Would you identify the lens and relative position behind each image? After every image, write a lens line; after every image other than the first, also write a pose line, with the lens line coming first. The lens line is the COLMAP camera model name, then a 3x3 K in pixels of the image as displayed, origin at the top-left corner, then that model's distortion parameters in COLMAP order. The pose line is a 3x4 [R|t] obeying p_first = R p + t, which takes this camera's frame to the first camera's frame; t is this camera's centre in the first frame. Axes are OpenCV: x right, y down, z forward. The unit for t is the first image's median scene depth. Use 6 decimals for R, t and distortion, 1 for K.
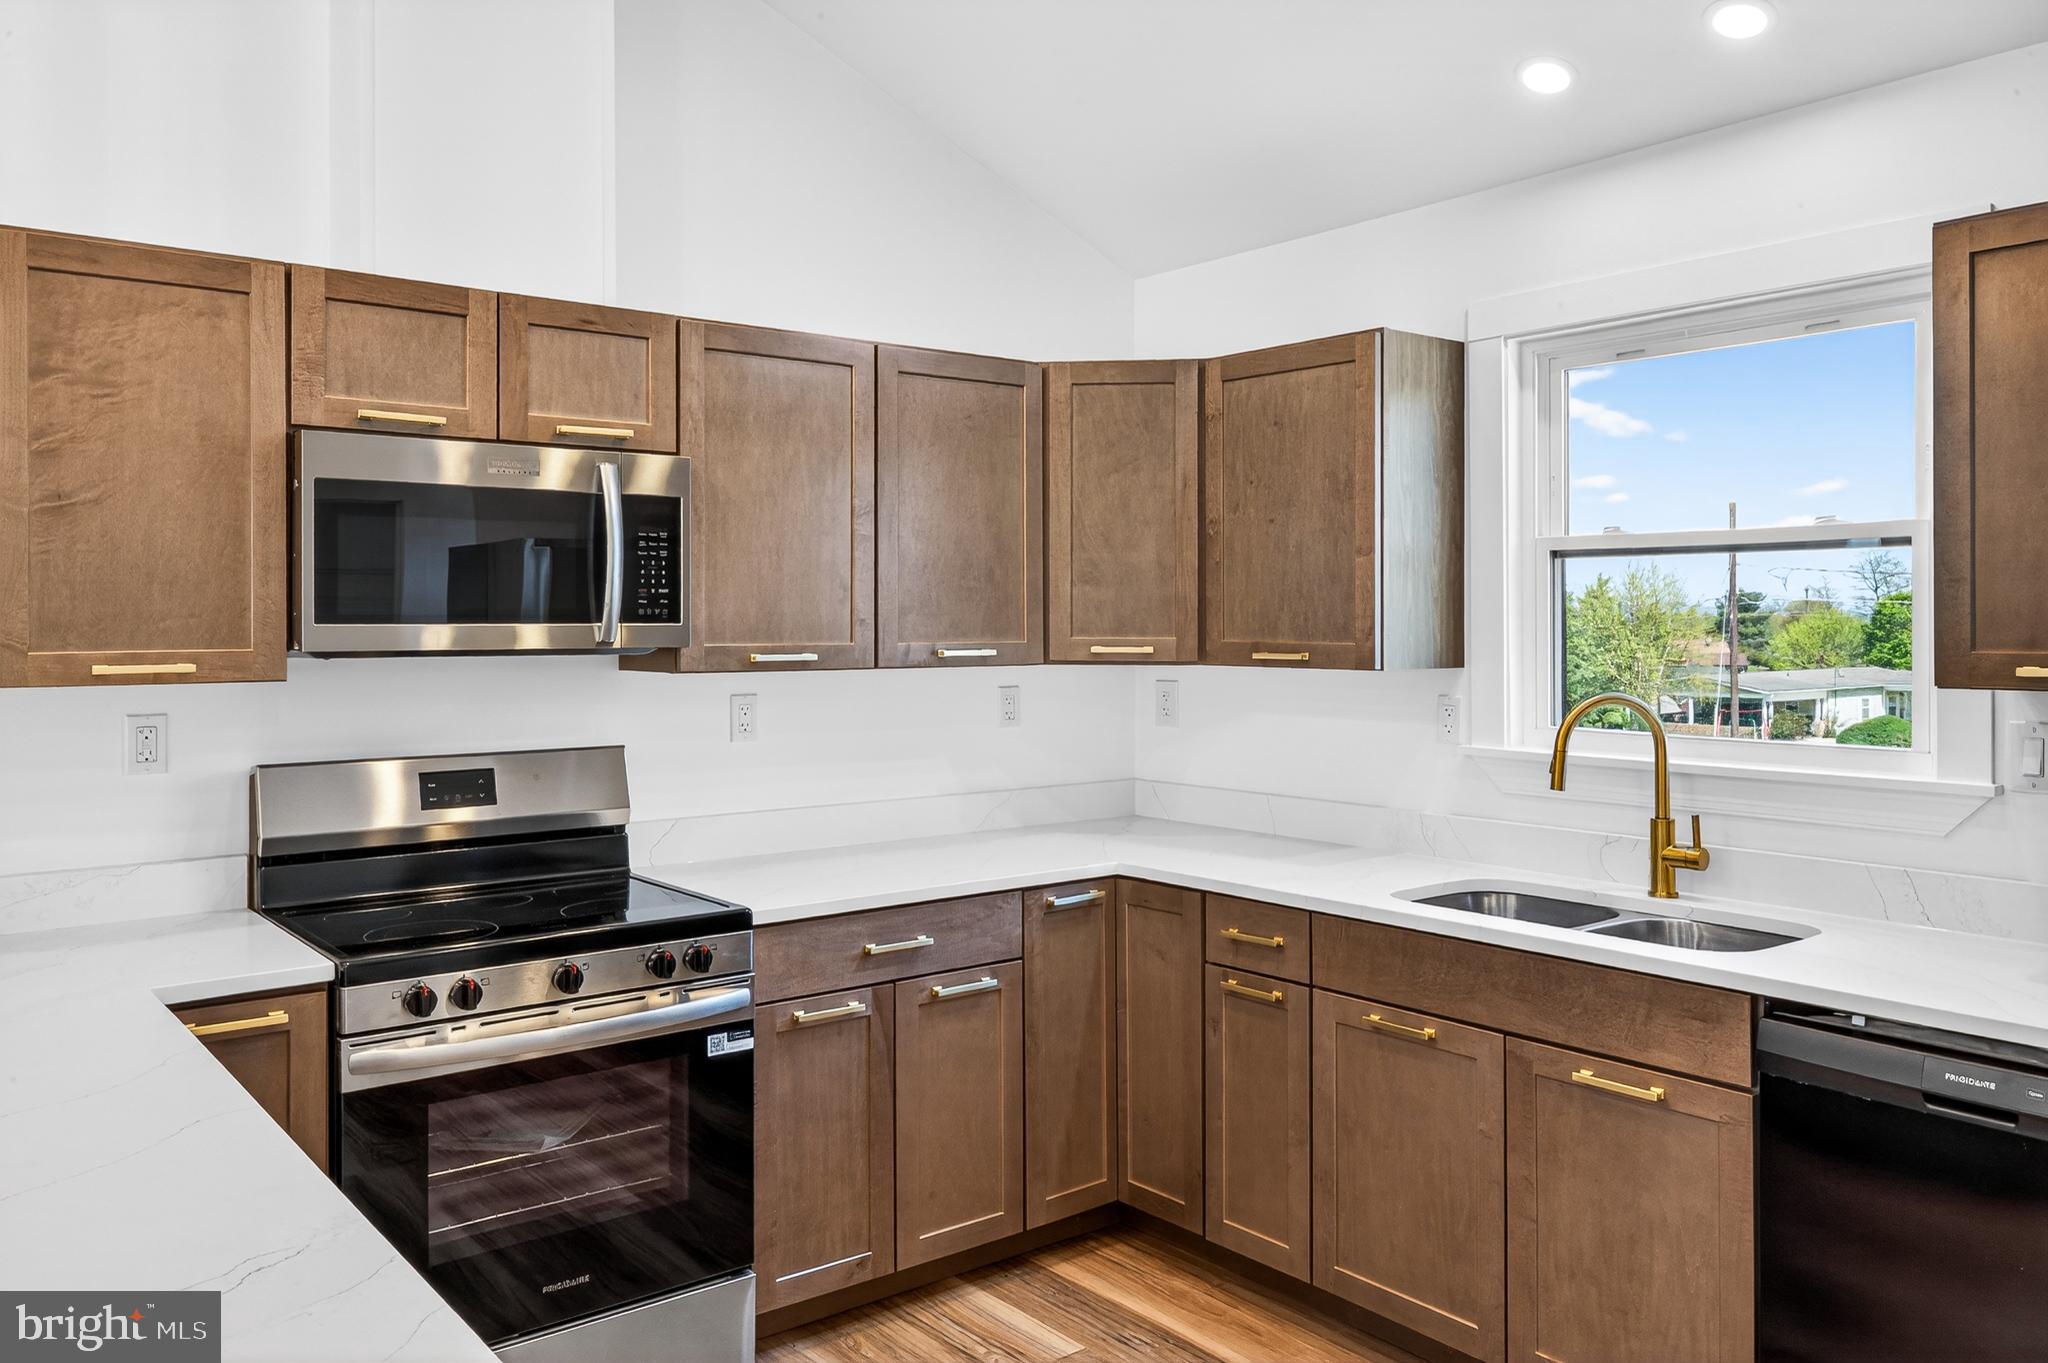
lens RADIAL K [[1514.1, 0, 1028.6], [0, 1514.1, 633.1], [0, 0, 1]] dist [0.018684, 0.002291]
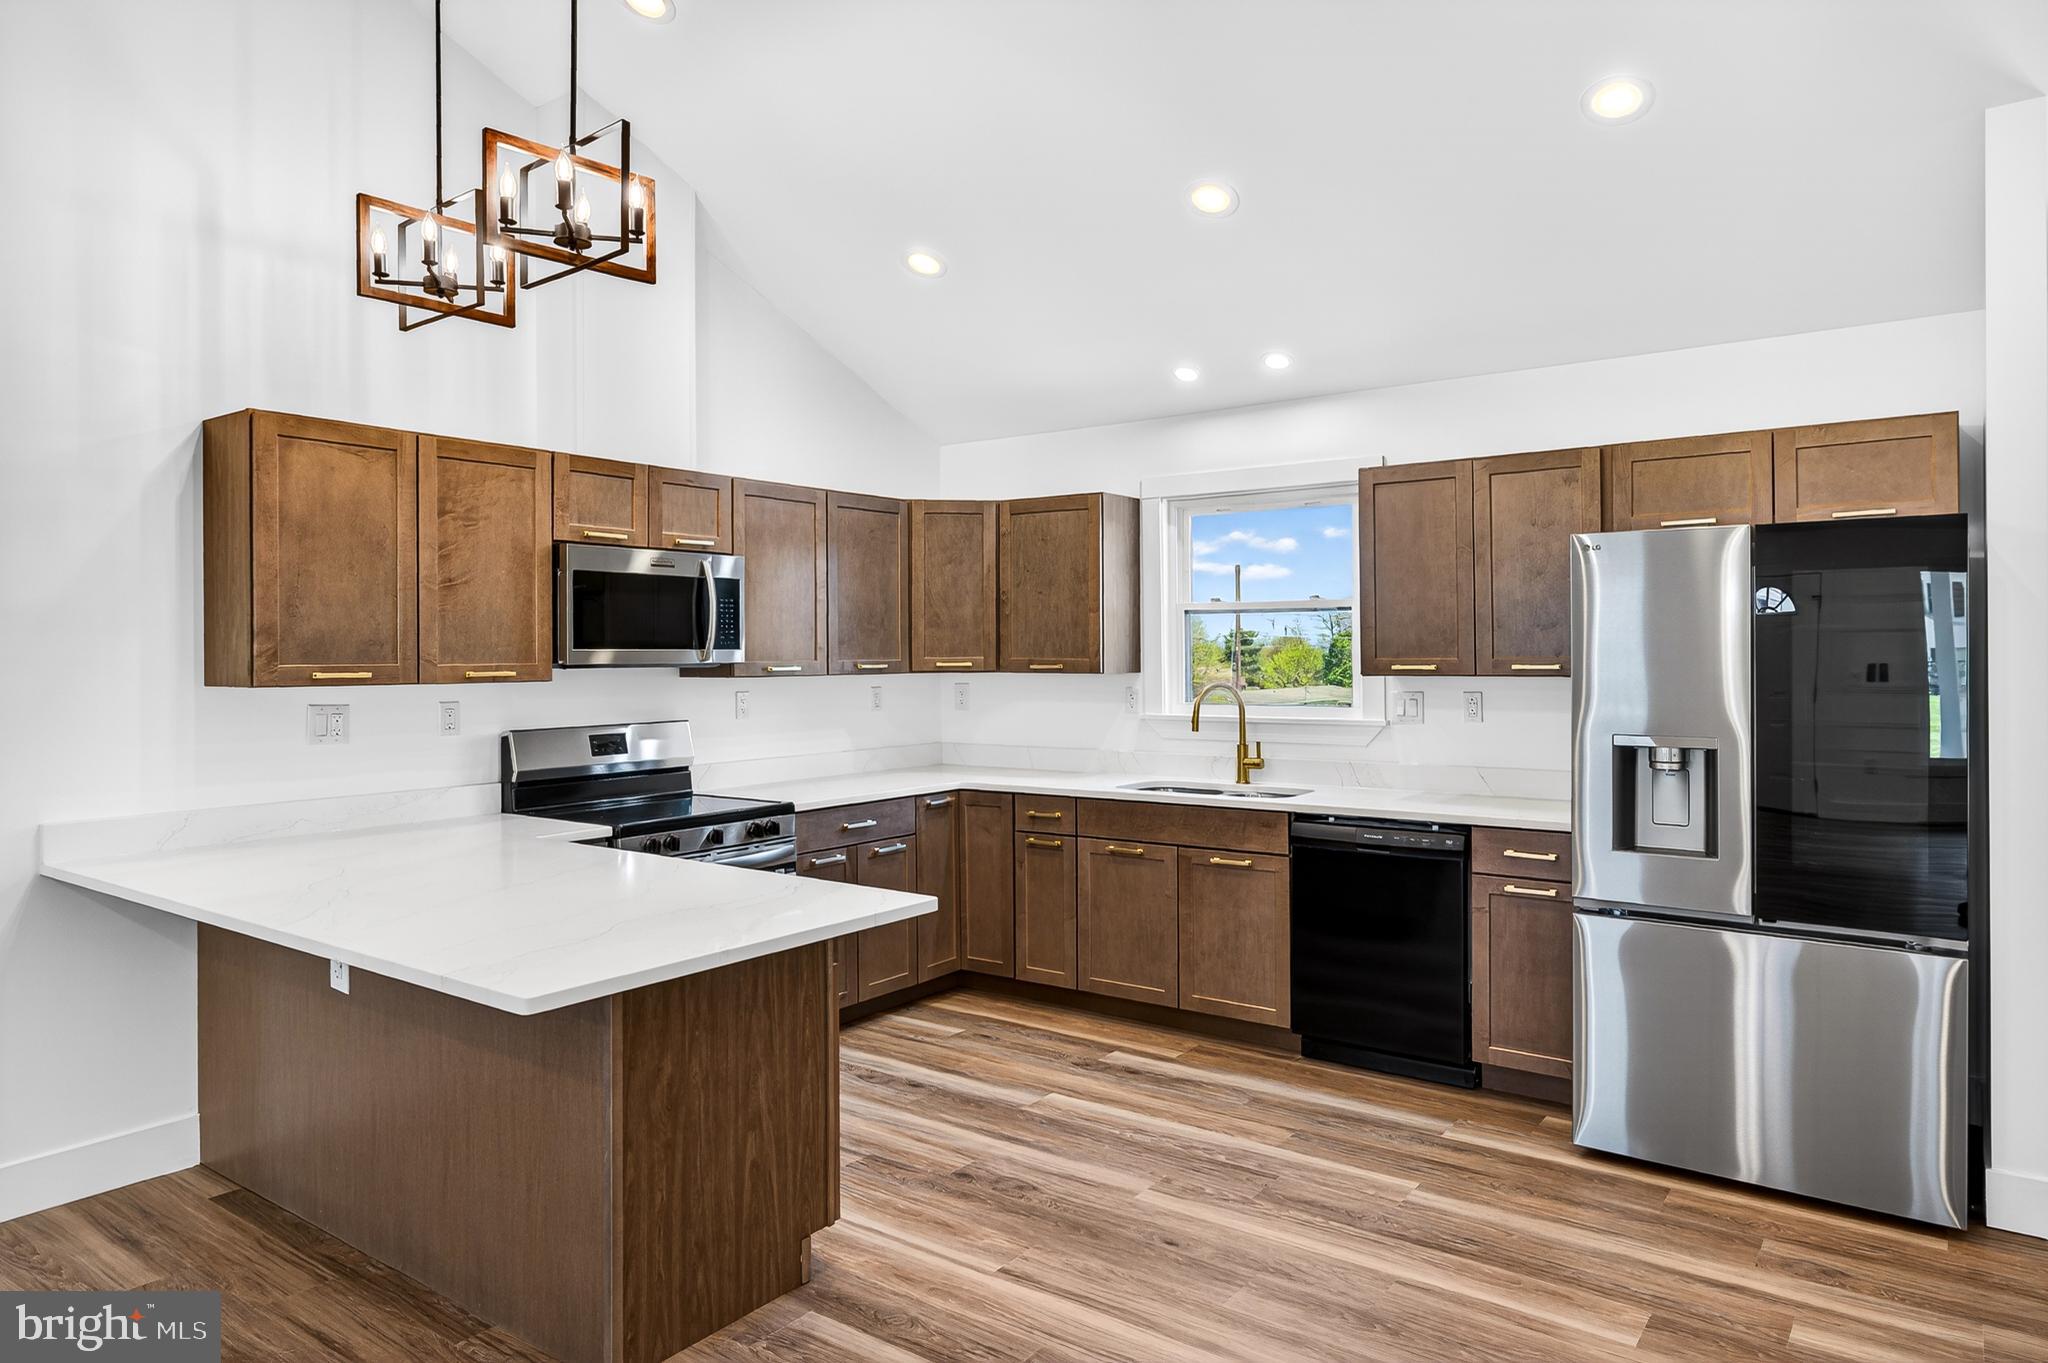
lens RADIAL K [[1229.9, 0, 1026.1], [0, 1229.9, 664.7], [0, 0, 1]] dist [0.001133, 0.000435]
pose [[0.965436, -0.006436, 0.260562, -0.278574], [0.006073, 0.999979, 0.002199, 0.010677], [-0.260571, -0.000541, 0.965455, -0.488585]]
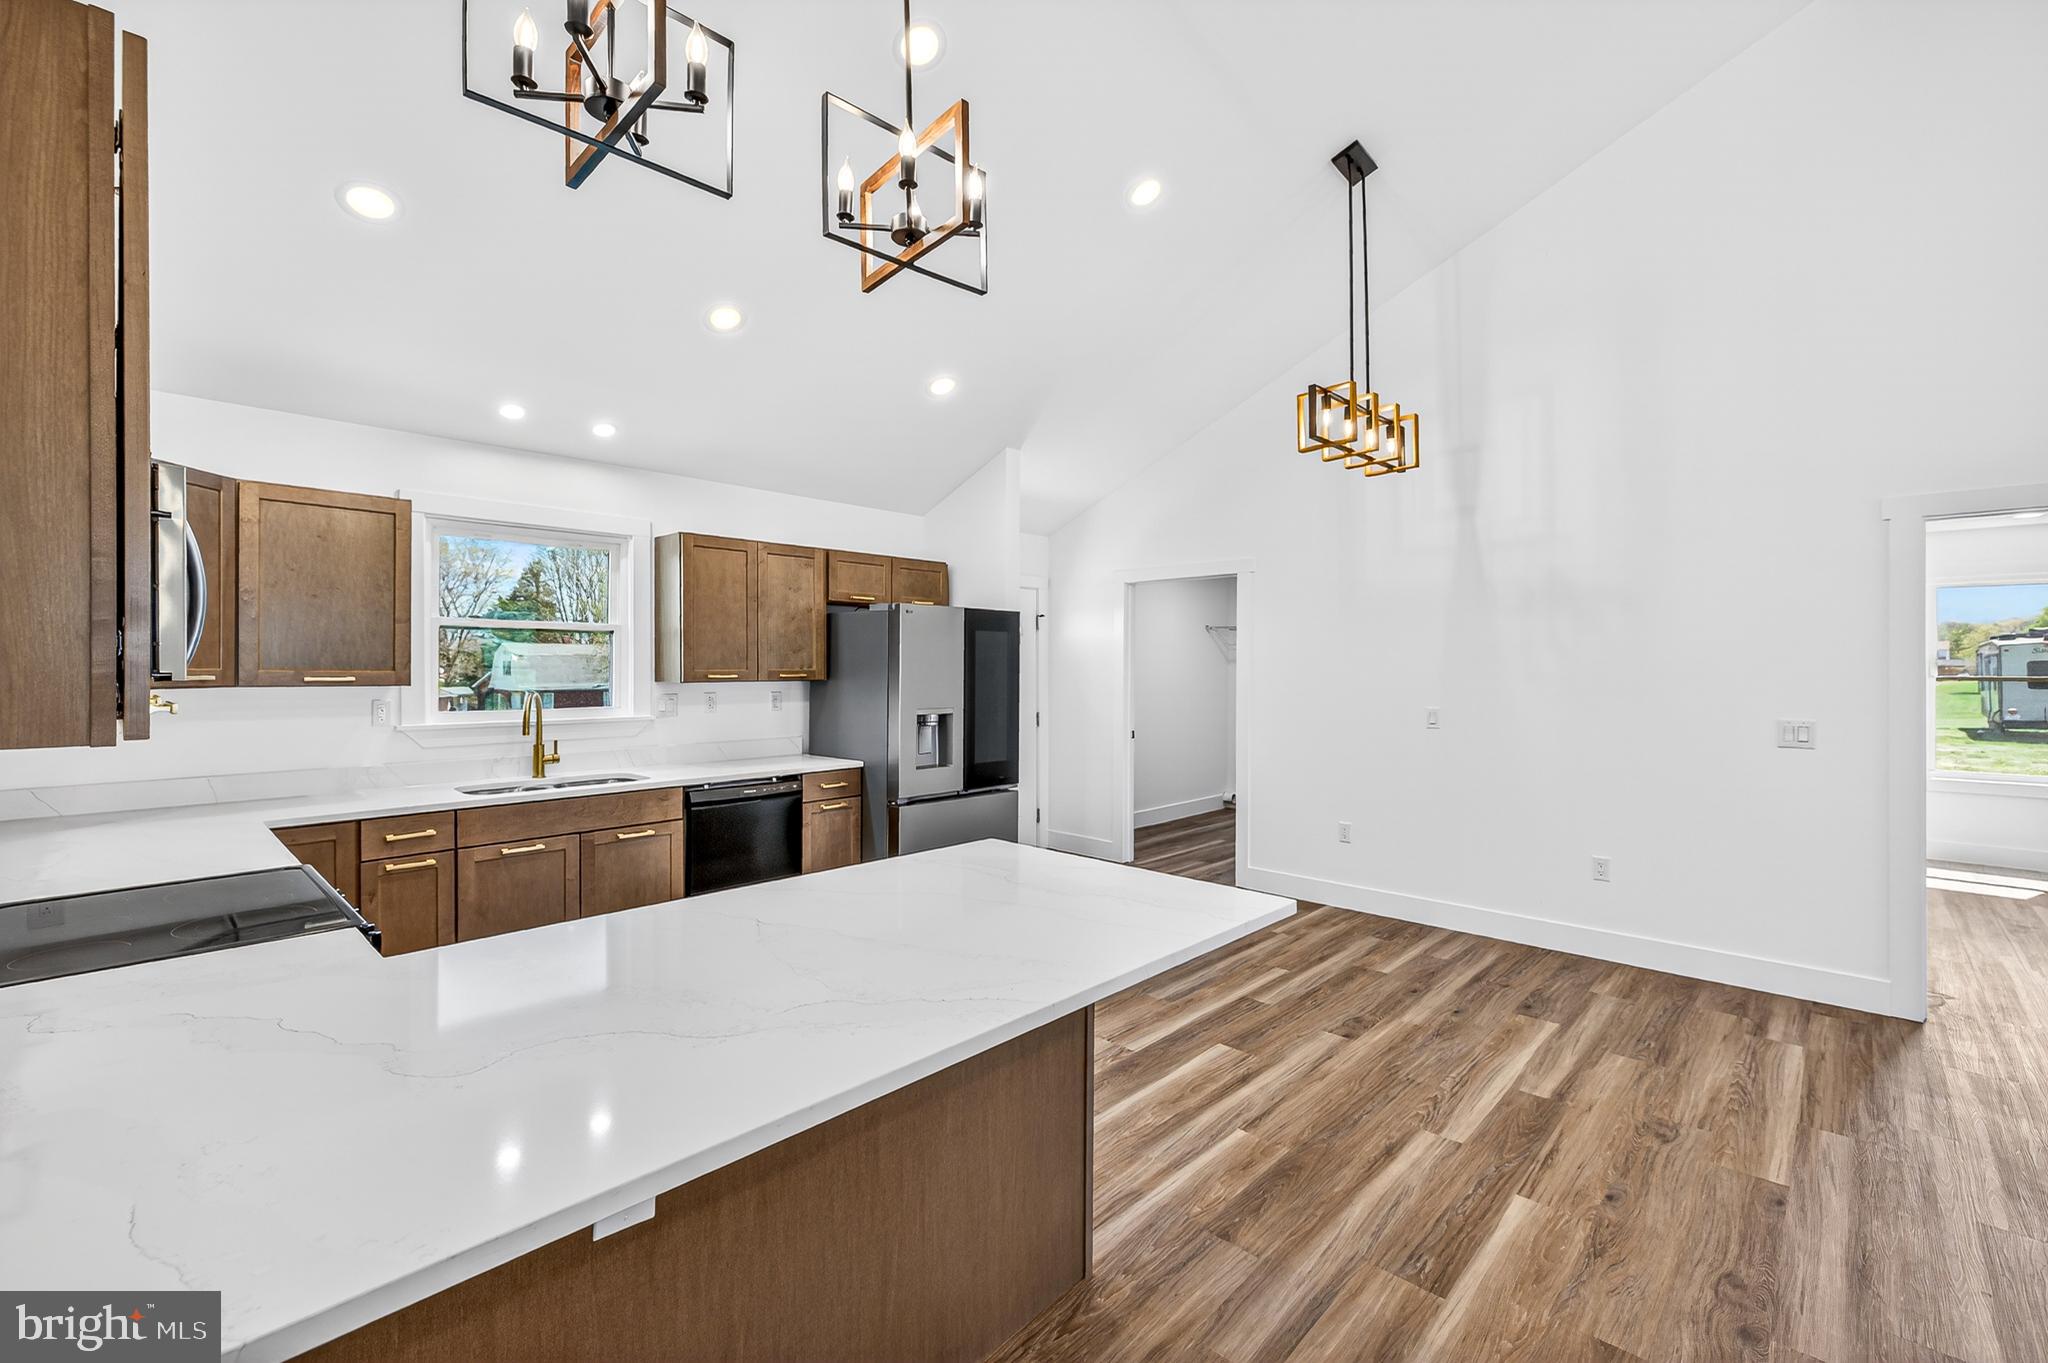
lens RADIAL K [[901.2, 0, 1024.0], [0, 901.2, 681.5], [0, 0, 1]] dist [0.003856, 0.000600]
pose [[-0.124625, -0.024311, 0.991906, -1.027984], [0.000093, 0.999699, 0.024514, -0.008082], [-0.992204, 0.003147, -0.124586, 0.424395]]
